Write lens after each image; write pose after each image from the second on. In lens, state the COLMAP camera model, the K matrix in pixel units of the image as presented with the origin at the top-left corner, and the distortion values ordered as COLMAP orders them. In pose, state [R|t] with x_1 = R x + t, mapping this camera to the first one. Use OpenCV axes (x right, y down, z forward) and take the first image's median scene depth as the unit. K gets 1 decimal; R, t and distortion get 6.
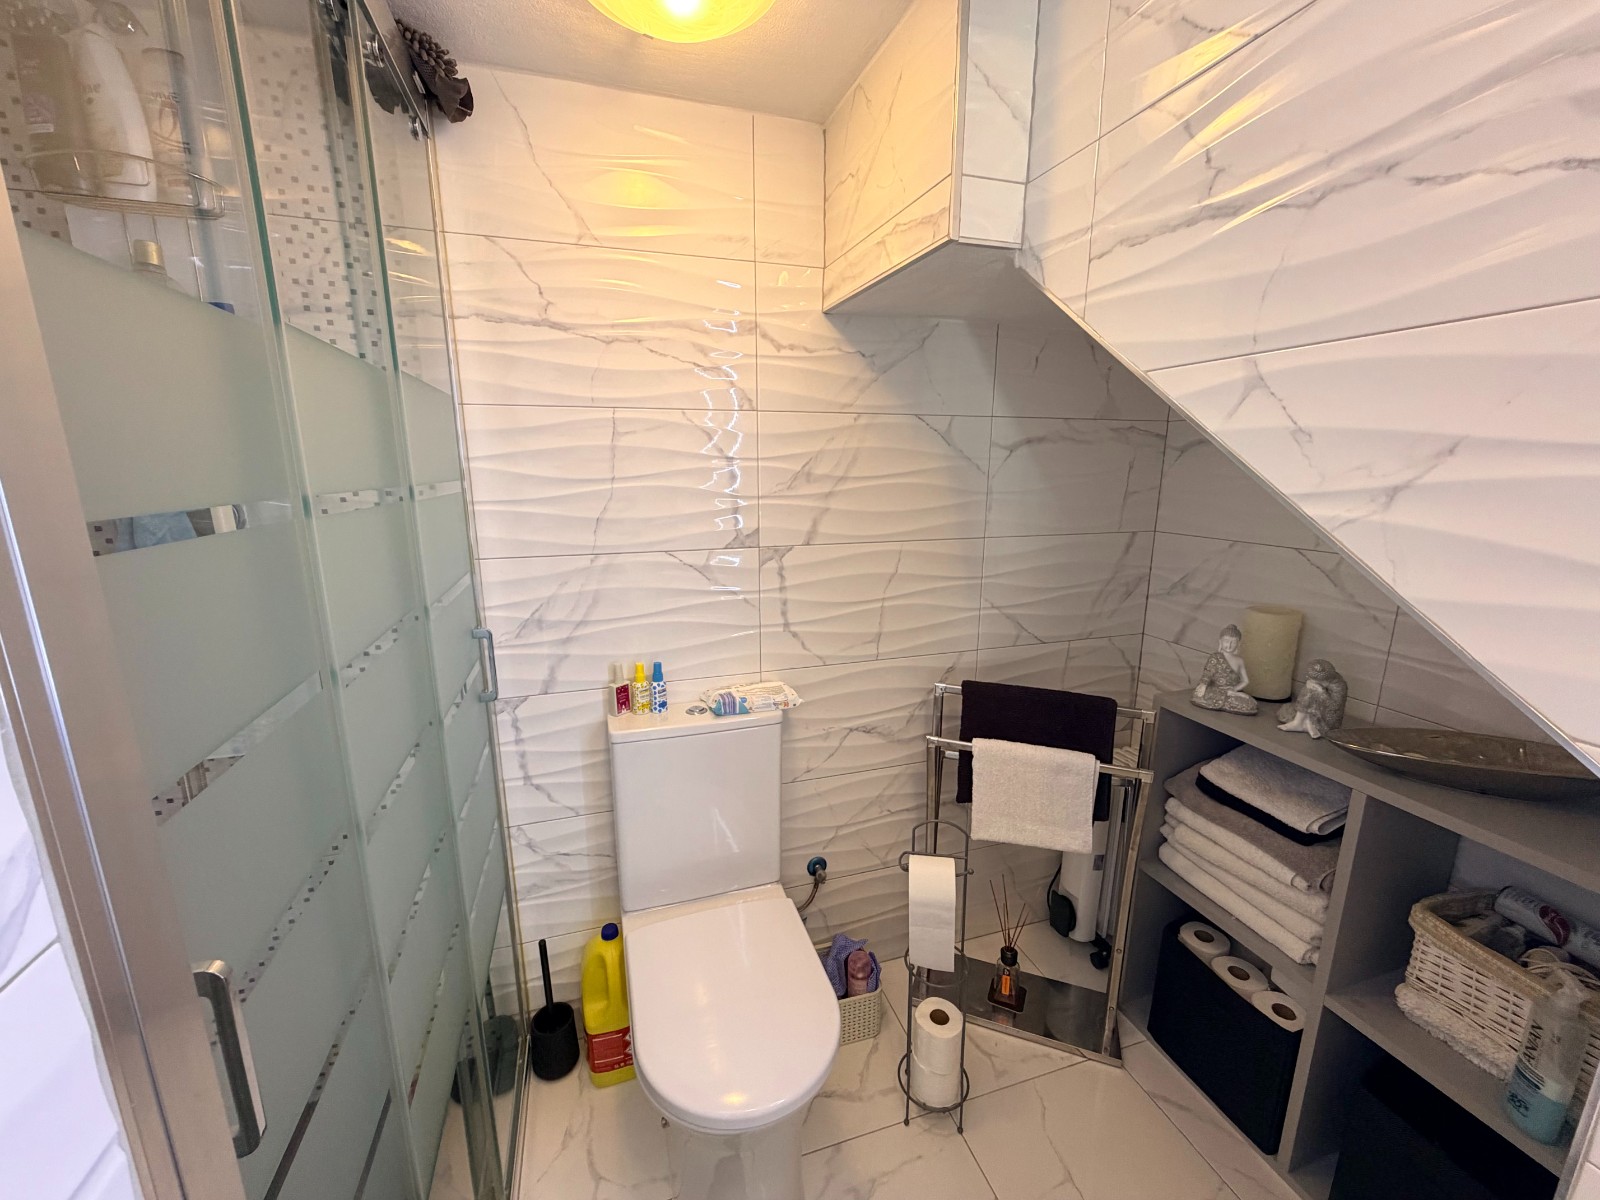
lens RADIAL K [[638.6, 0, 797.4], [0, 638.6, 598.2], [0, 0, 1]] dist [0.000476, 0.000256]
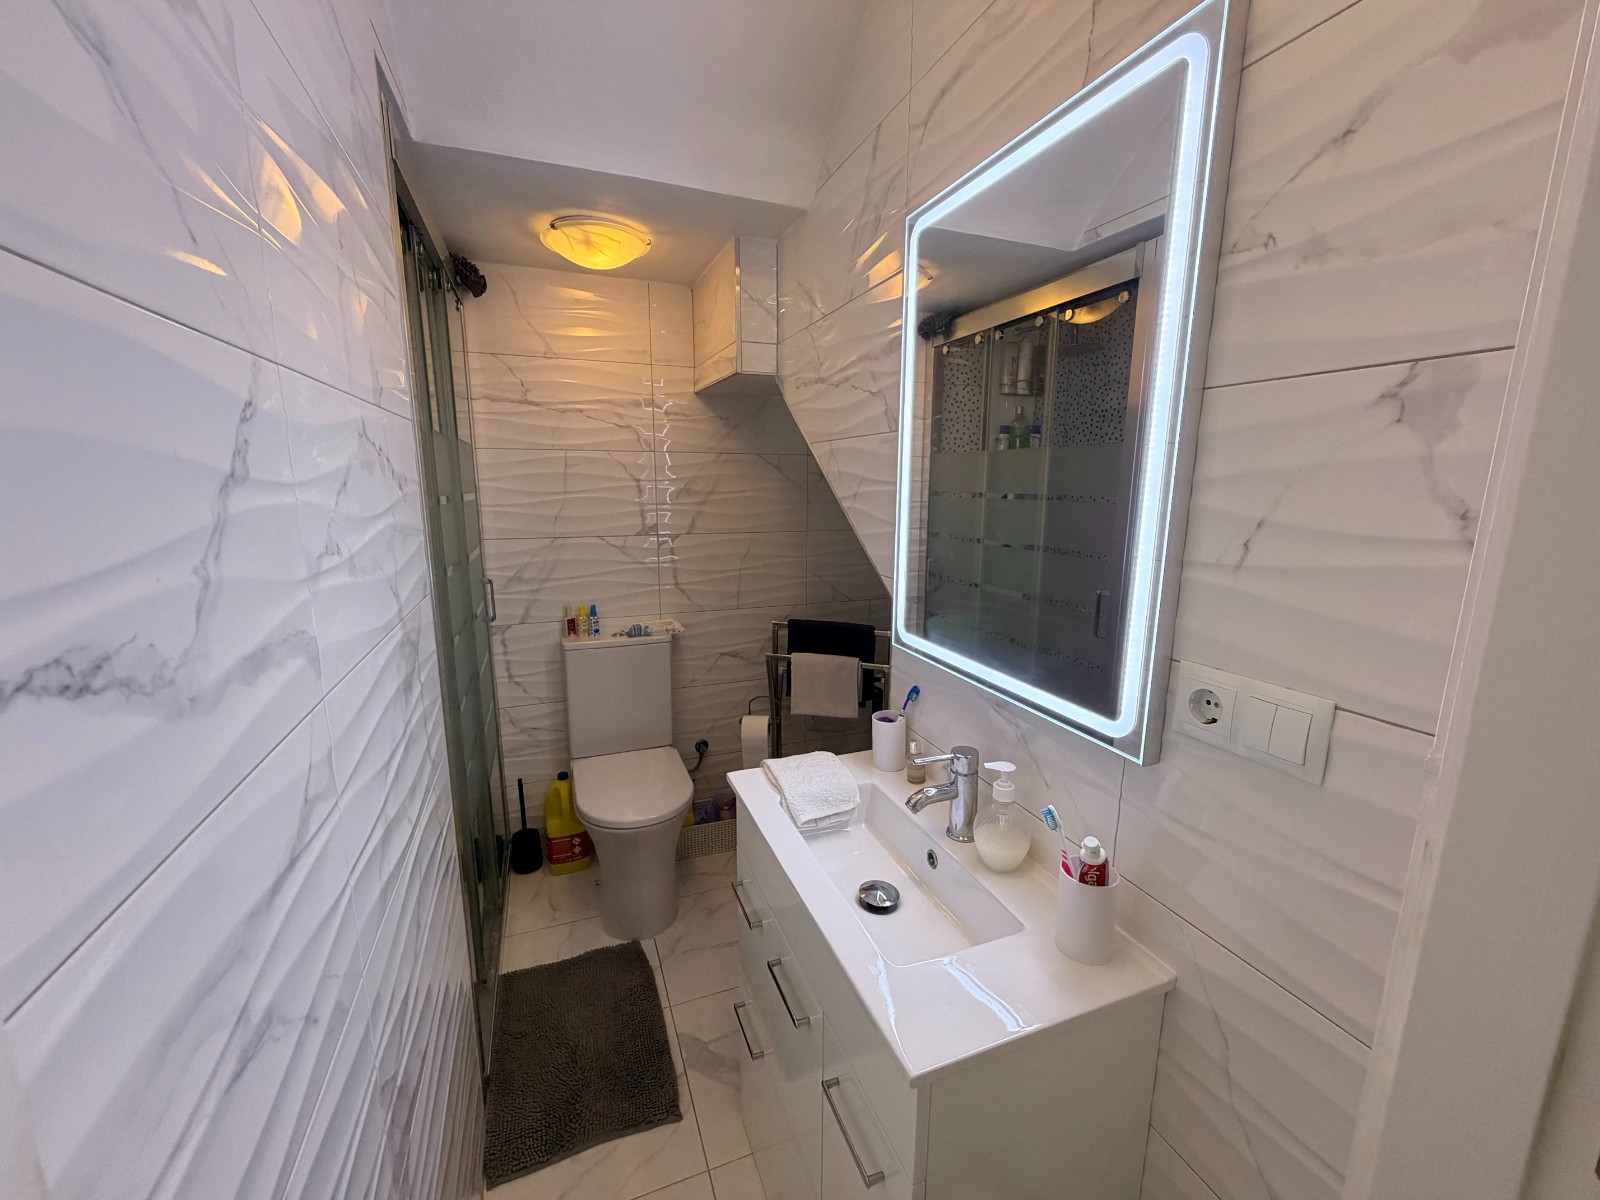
lens RADIAL K [[638.6, 0, 799.1], [0, 638.6, 601.1], [0, 0, 1]] dist [0.000476, 0.000256]
pose [[0.998199, -0.004756, 0.059794, 0.204527], [0.006139, 0.999717, -0.022967, 0.130072], [-0.059667, 0.023293, 0.997947, -0.646444]]
